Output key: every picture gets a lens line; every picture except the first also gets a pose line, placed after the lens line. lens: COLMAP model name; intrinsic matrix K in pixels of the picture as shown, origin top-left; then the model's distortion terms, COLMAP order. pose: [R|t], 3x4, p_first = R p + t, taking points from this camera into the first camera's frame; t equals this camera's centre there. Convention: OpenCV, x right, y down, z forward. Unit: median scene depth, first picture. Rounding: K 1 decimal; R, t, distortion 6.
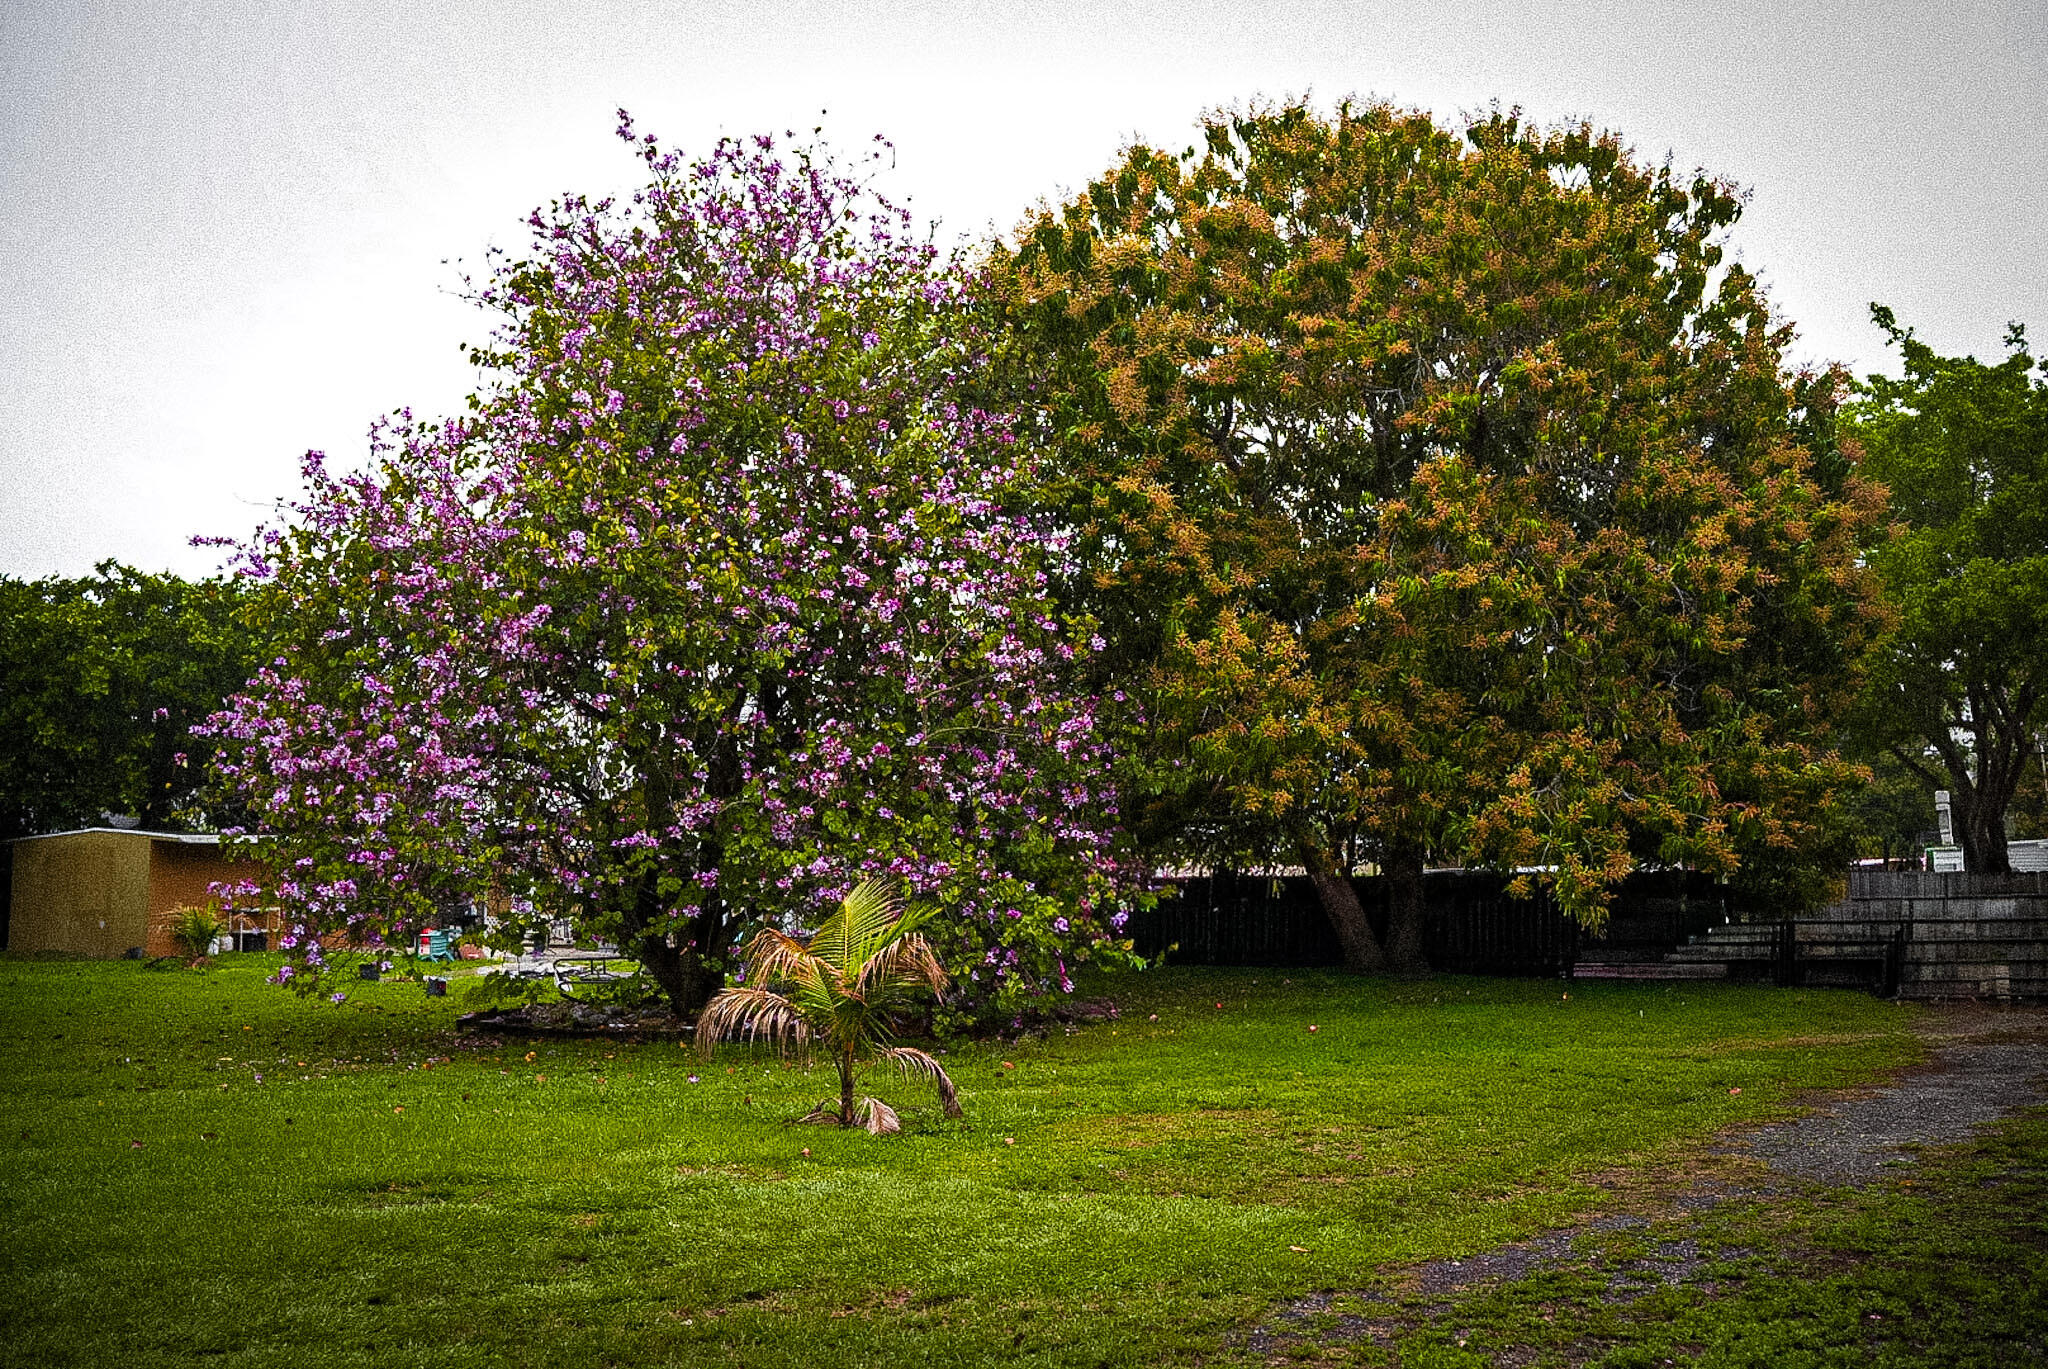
lens RADIAL K [[2052.0, 0, 1018.7], [0, 2052.0, 673.8], [0, 0, 1]] dist [-0.090917, 0.218844]
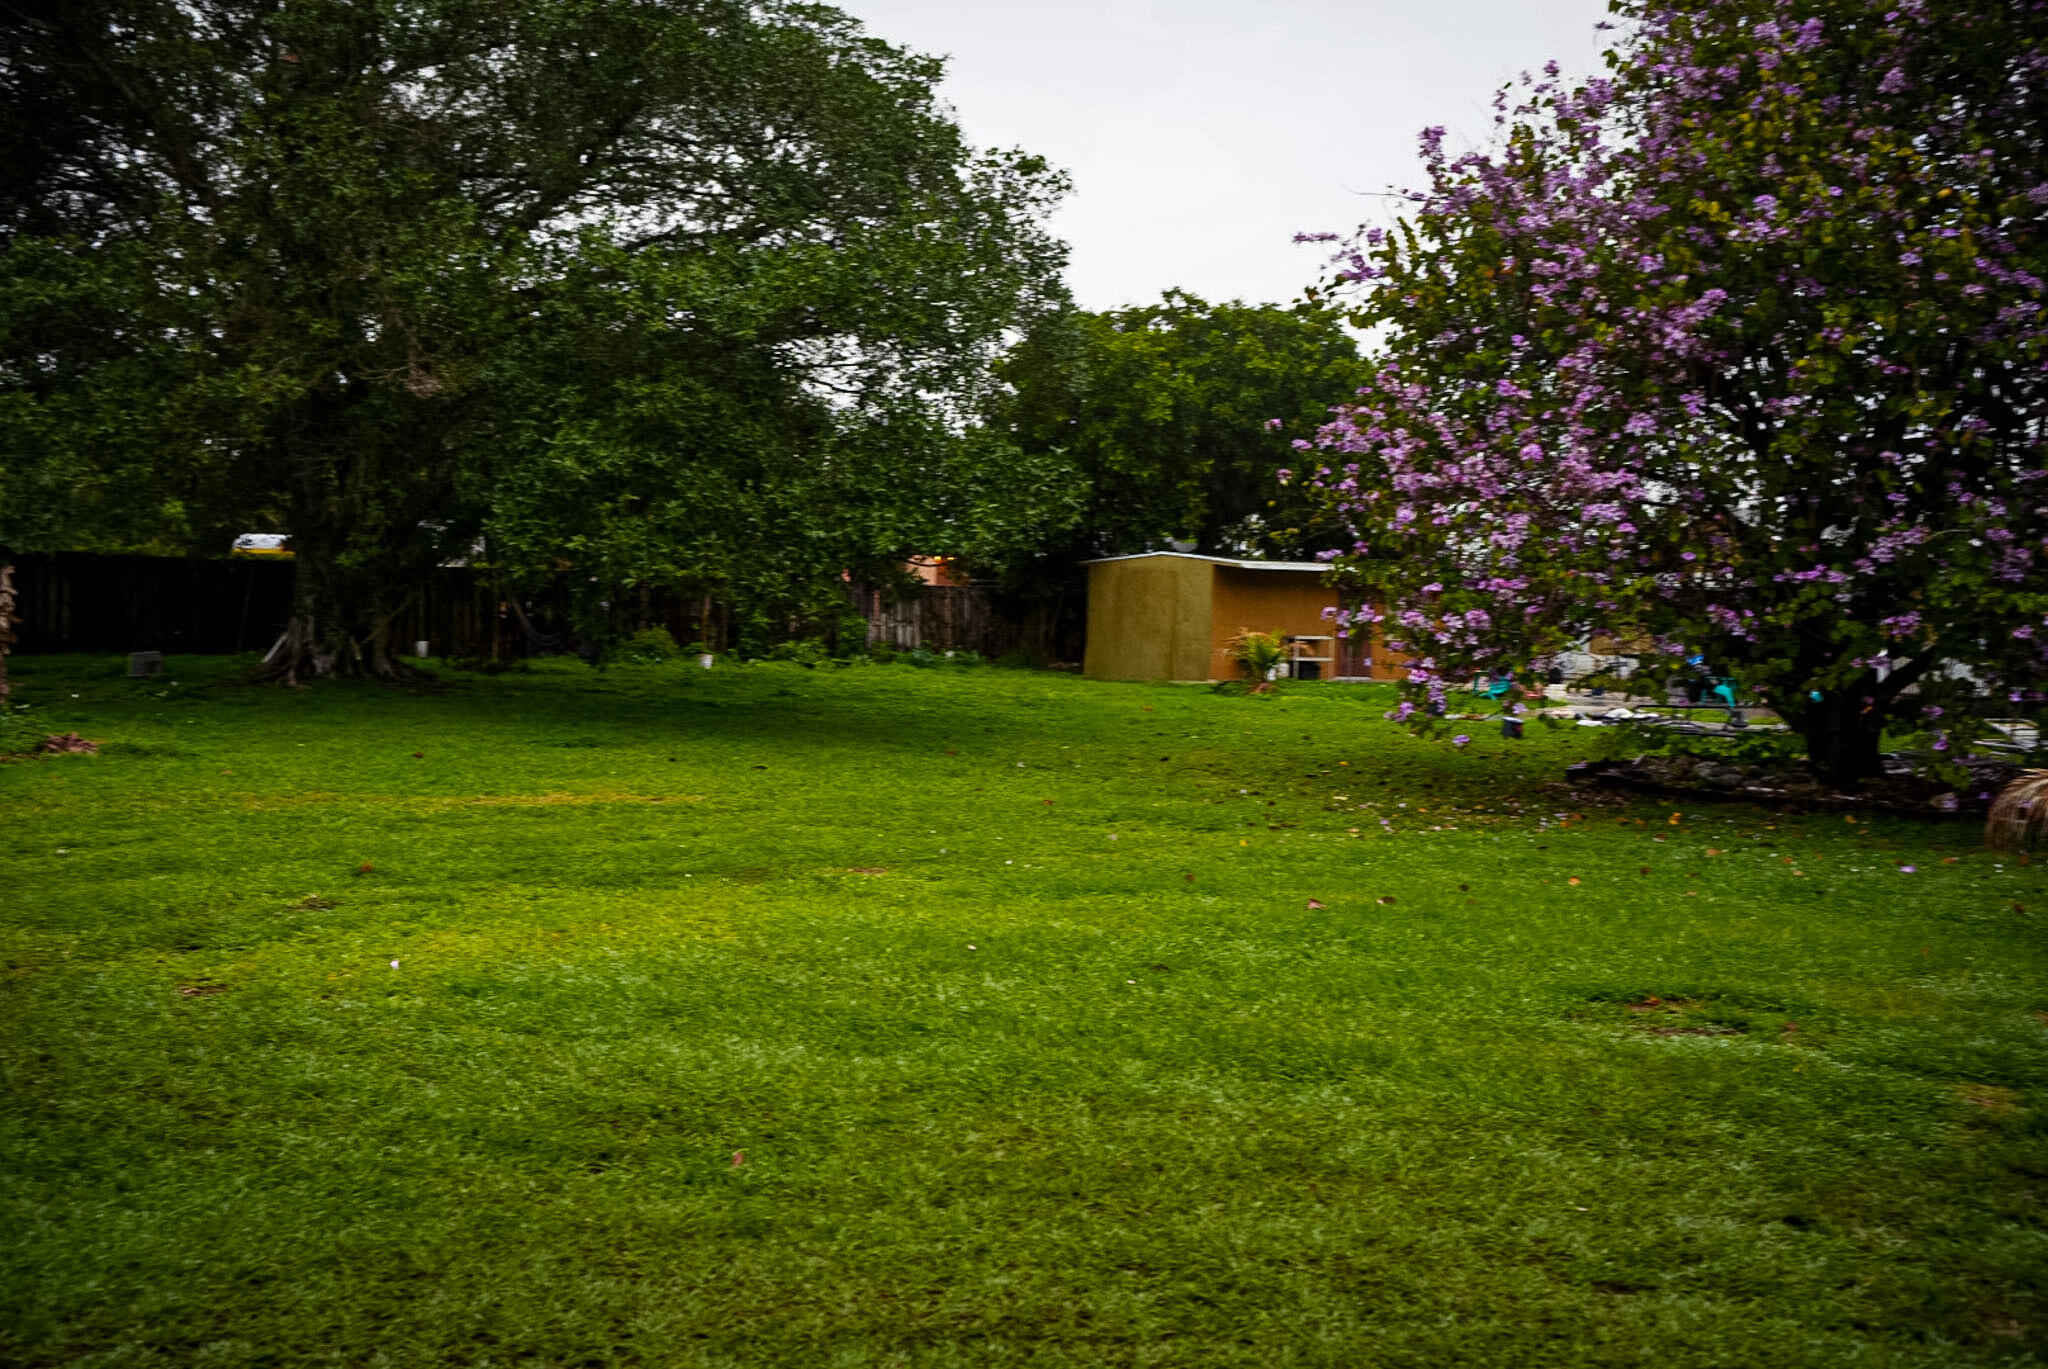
lens RADIAL K [[2052.0, 0, 1018.7], [0, 2052.0, 673.8], [0, 0, 1]] dist [-0.090917, 0.218844]
pose [[0.887716, 0.049913, -0.457678, -0.089541], [0.008822, 0.992079, 0.125305, 0.014106], [0.460307, -0.115273, 0.880244, 0.110832]]
